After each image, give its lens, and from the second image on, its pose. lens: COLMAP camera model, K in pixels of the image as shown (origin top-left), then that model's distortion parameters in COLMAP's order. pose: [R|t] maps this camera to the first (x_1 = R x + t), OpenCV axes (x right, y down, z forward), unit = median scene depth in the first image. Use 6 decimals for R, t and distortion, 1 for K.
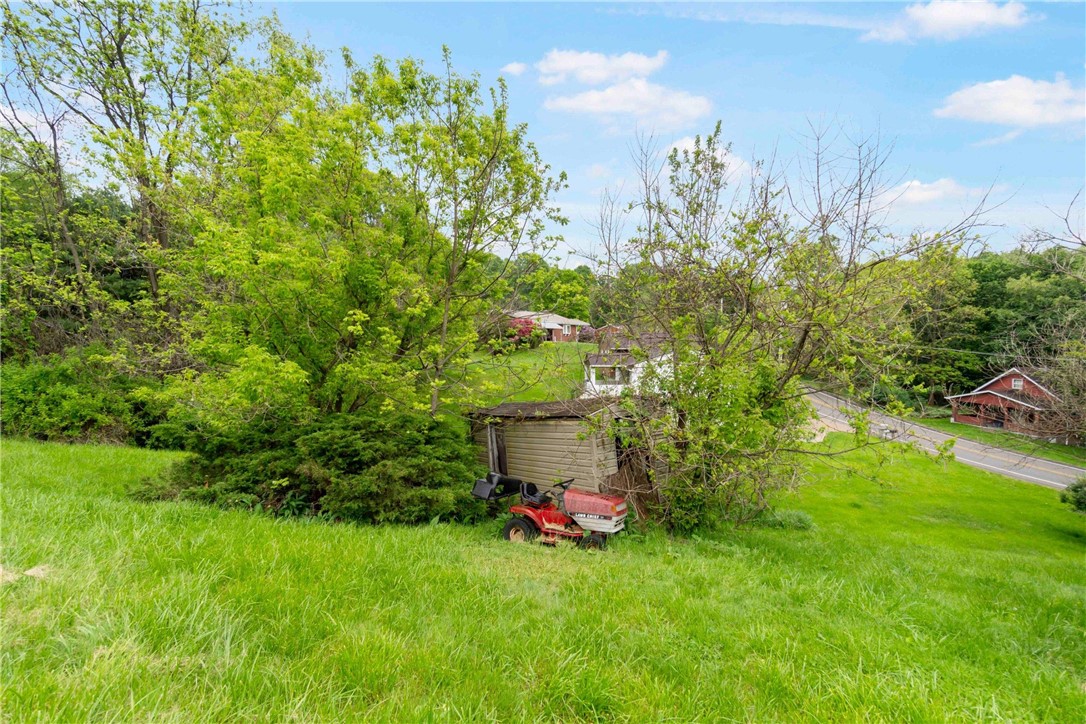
lens RADIAL K [[474.4, 0, 548.3], [0, 474.4, 359.2], [0, 0, 1]] dist [-0.001882, -0.002173]
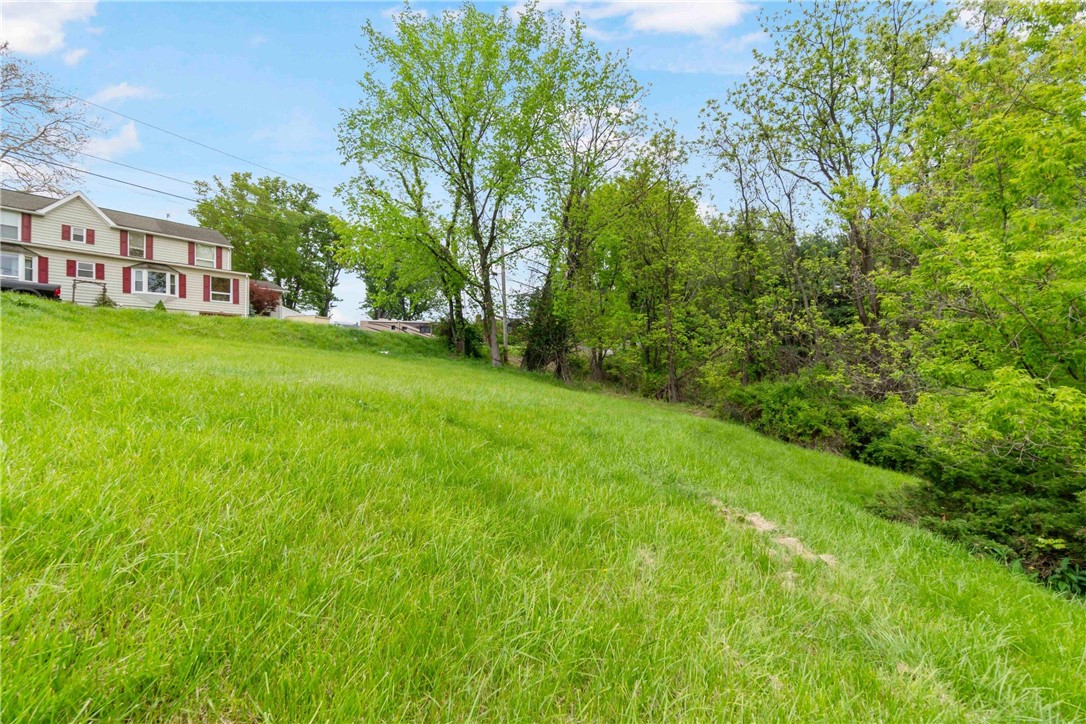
lens RADIAL K [[484.2, 0, 550.6], [0, 484.2, 360.2], [0, 0, 1]] dist [-0.004800, 0.001372]
pose [[0.304607, -0.024854, -0.952154, -0.018680], [-0.012064, 0.999479, -0.029949, -0.001705], [0.952402, 0.020609, 0.304148, -0.008667]]
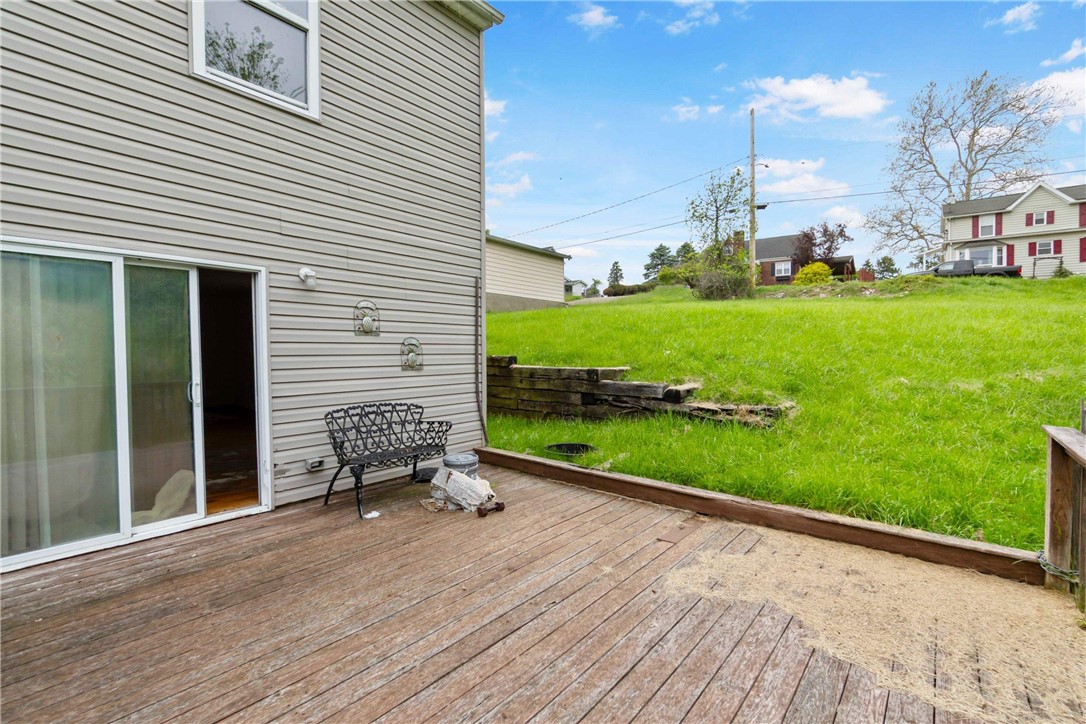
lens RADIAL K [[484.2, 0, 545.7], [0, 484.2, 349.7], [0, 0, 1]] dist [-0.004800, 0.001372]
pose [[-0.957685, -0.006086, -0.287754, 0.232638], [-0.014376, 0.999540, 0.026708, 0.025715], [0.287459, 0.029714, -0.957332, 0.150568]]
